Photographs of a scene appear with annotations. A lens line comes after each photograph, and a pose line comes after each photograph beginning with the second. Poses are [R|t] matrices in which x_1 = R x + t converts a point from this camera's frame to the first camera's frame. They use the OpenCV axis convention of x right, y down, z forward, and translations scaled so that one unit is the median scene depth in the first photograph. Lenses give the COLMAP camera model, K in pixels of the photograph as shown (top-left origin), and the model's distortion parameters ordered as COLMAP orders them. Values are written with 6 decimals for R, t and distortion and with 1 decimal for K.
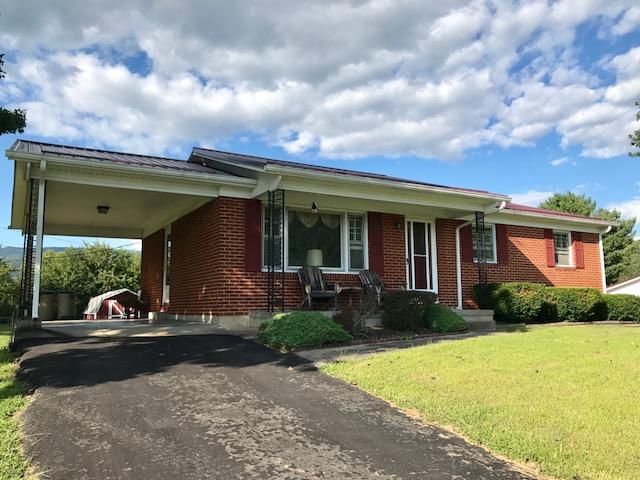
lens RADIAL K [[525.0, 0, 319.3], [0, 525.0, 239.1], [0, 0, 1]] dist [0.017143, -0.015589]
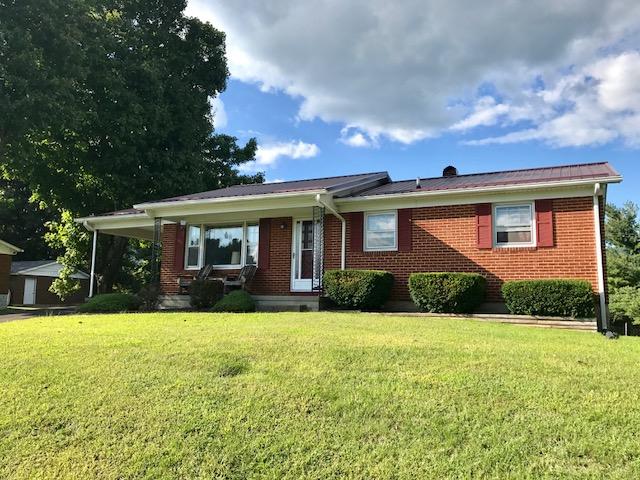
lens RADIAL K [[525.0, 0, 318.9], [0, 525.0, 239.7], [0, 0, 1]] dist [0.017143, -0.015589]
pose [[0.568448, -0.087964, -0.818003, 1.018002], [0.077599, 0.995568, -0.053133, 0.064459], [0.819051, -0.033273, 0.572755, 0.330805]]
